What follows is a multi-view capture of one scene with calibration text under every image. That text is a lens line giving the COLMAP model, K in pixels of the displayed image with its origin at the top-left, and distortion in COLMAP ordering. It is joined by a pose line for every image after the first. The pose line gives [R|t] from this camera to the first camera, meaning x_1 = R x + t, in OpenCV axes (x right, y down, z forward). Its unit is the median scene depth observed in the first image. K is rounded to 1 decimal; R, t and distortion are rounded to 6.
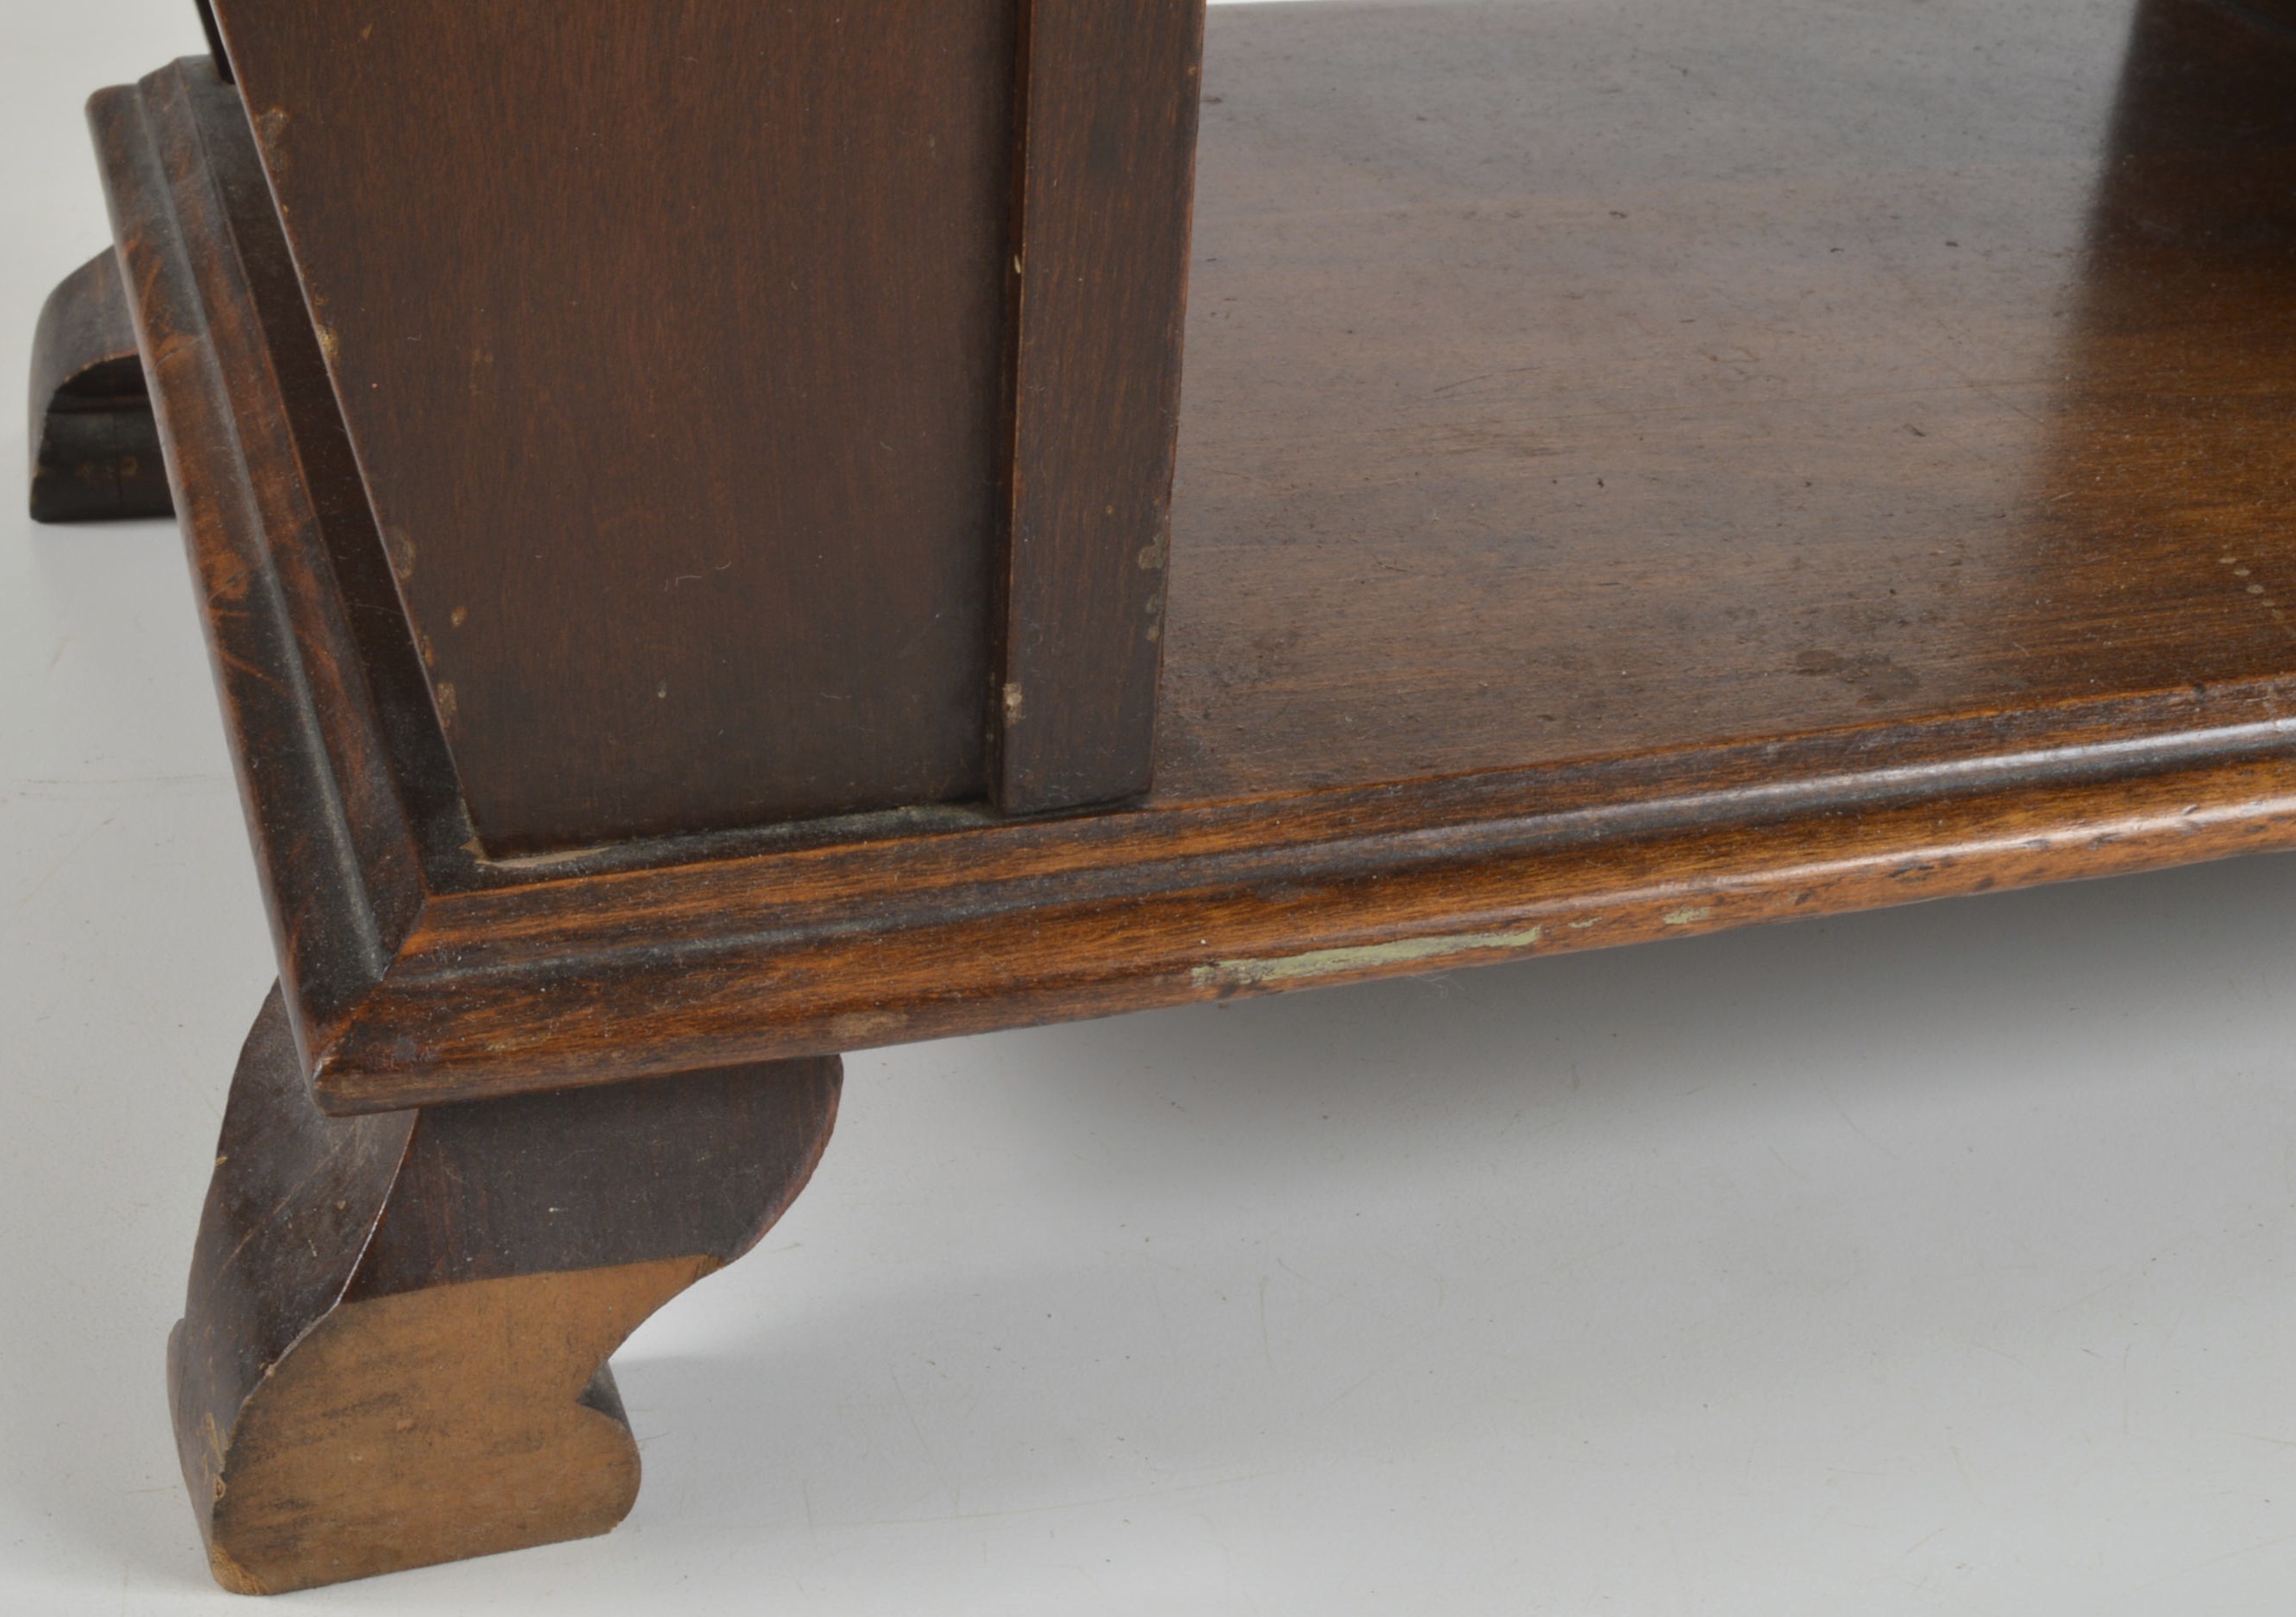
lens RADIAL K [[3350.5, 0, 1001.3], [0, 3350.5, 808.8], [0, 0, 1]] dist [-0.032139, -0.036176]
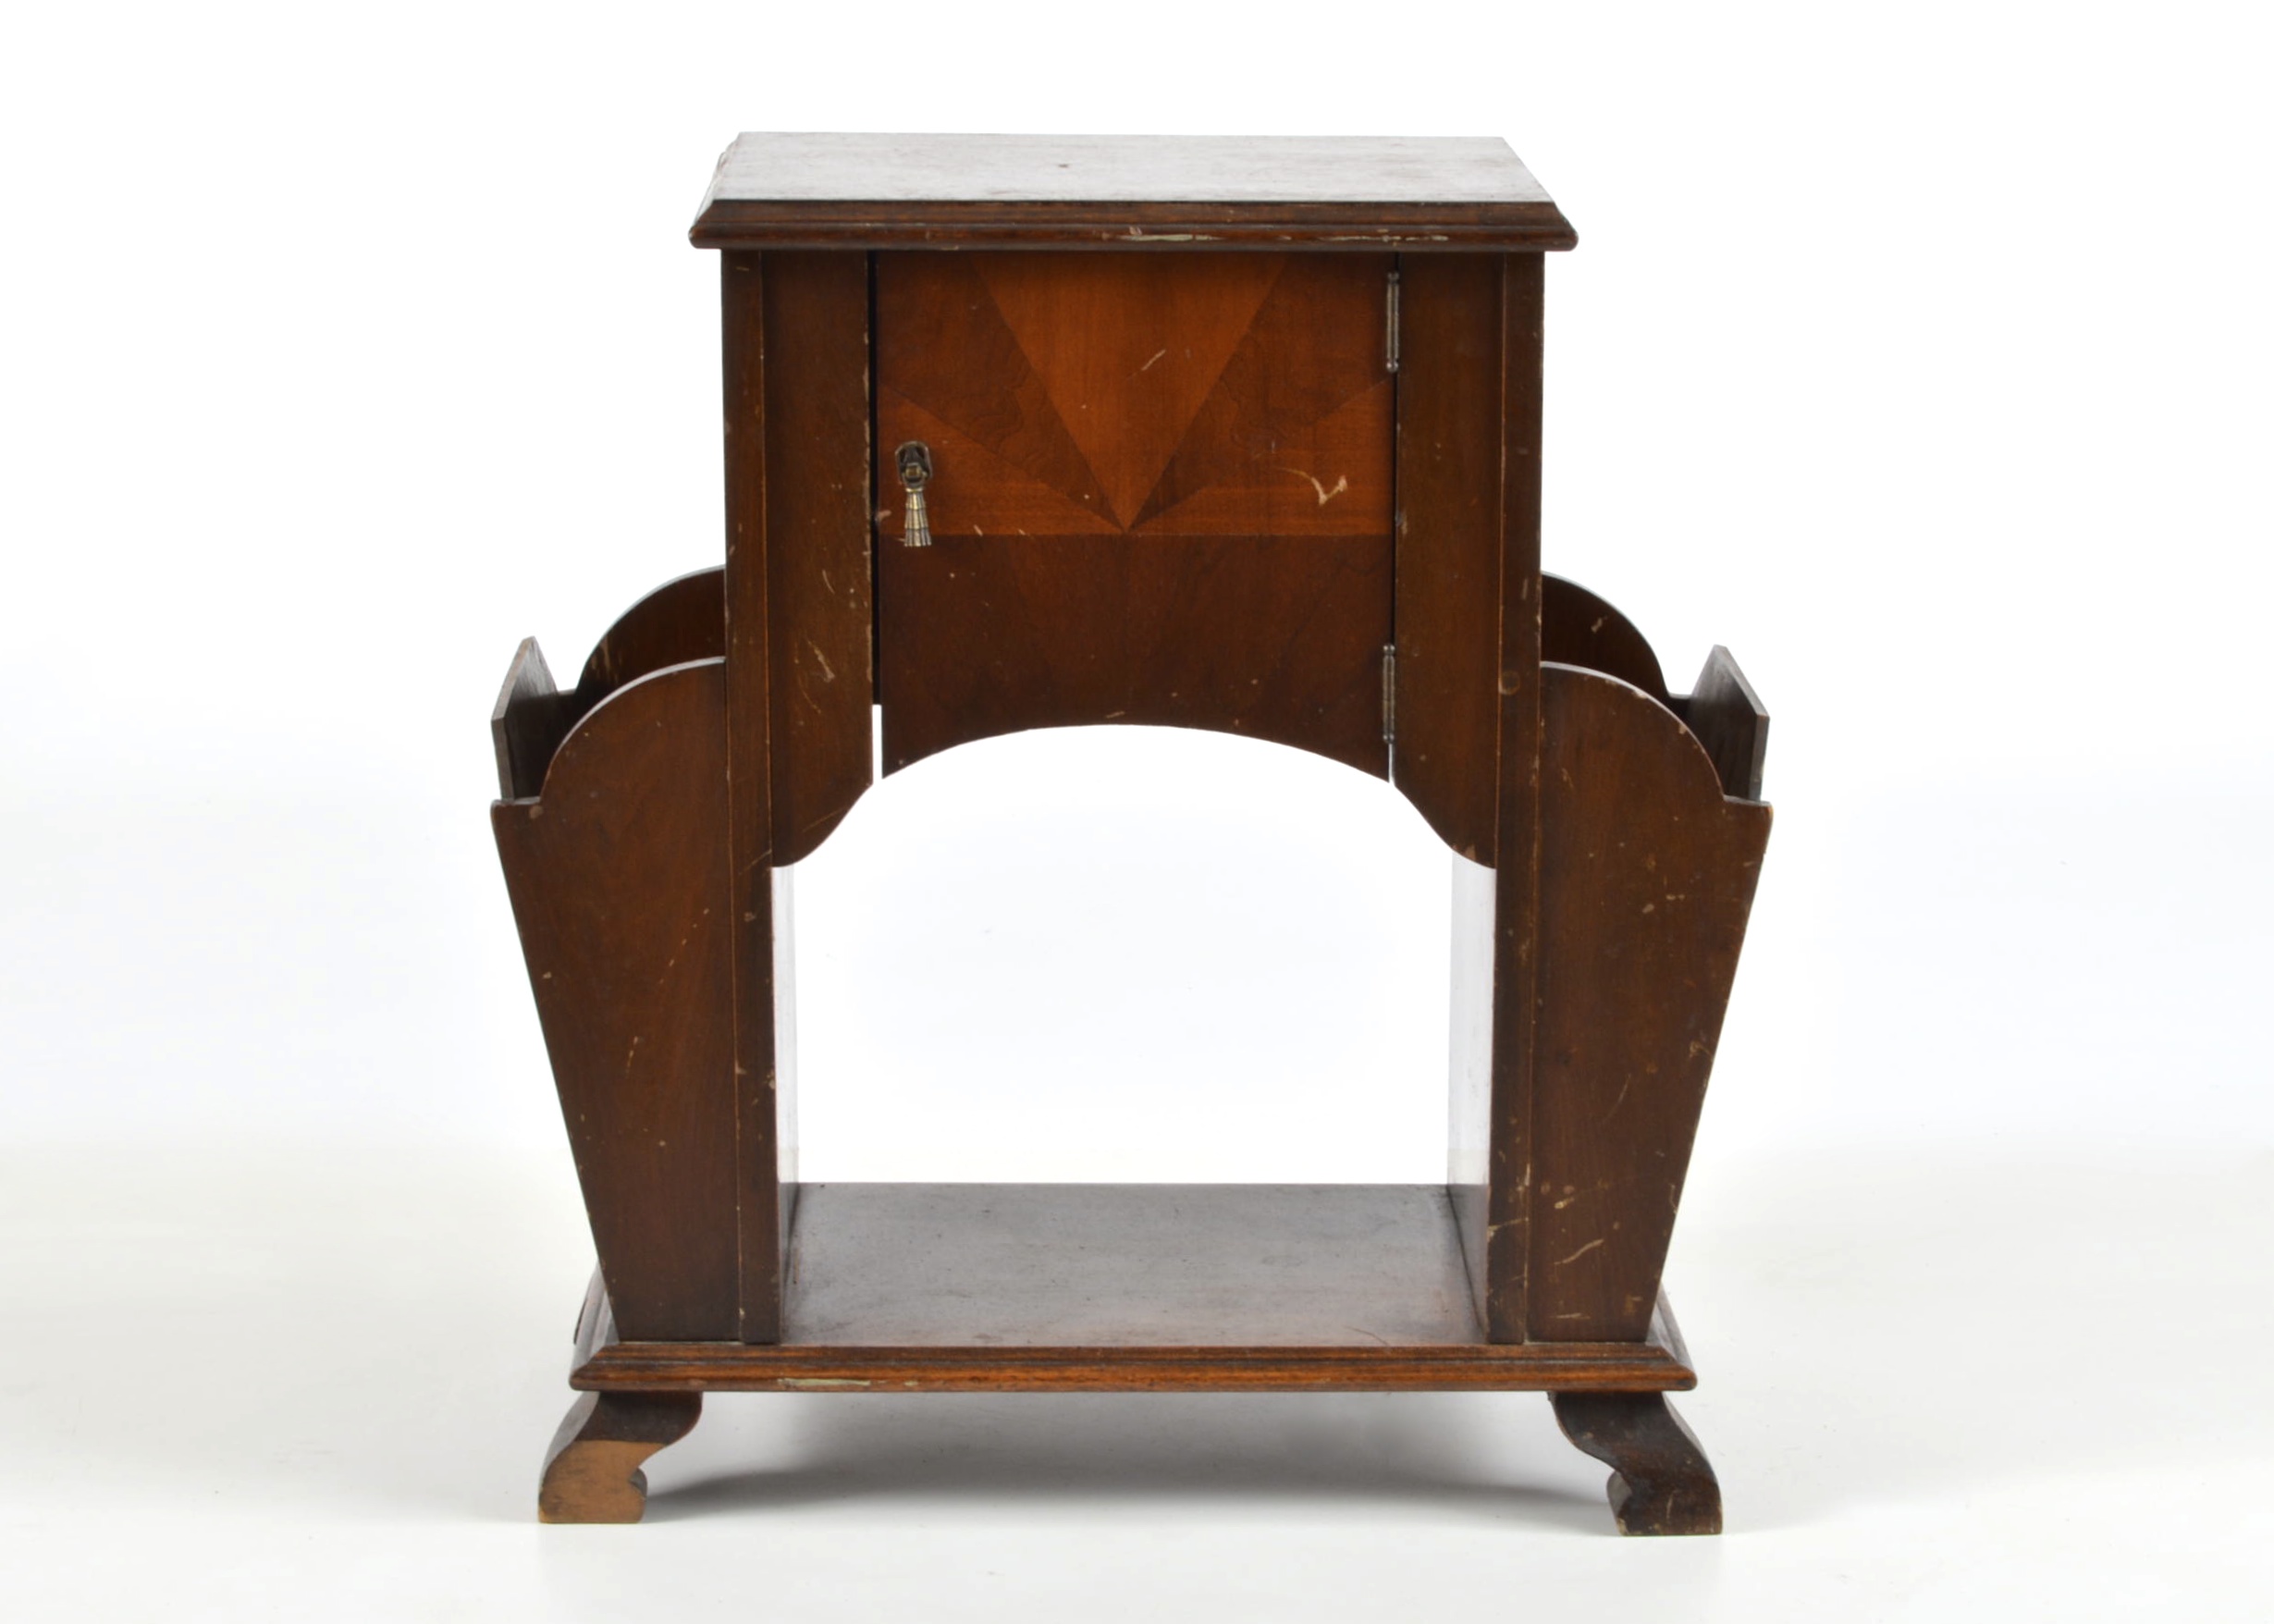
lens RADIAL K [[6202.6, 0, 1137.0], [0, 6202.6, 812.0], [0, 0, 1]] dist [0.043736, 0.034918]
pose [[0.959798, 0.021806, -0.279844, 2.652640], [-0.112644, 0.943098, -0.312853, 1.761064], [0.257099, 0.331798, 0.907640, -6.179668]]
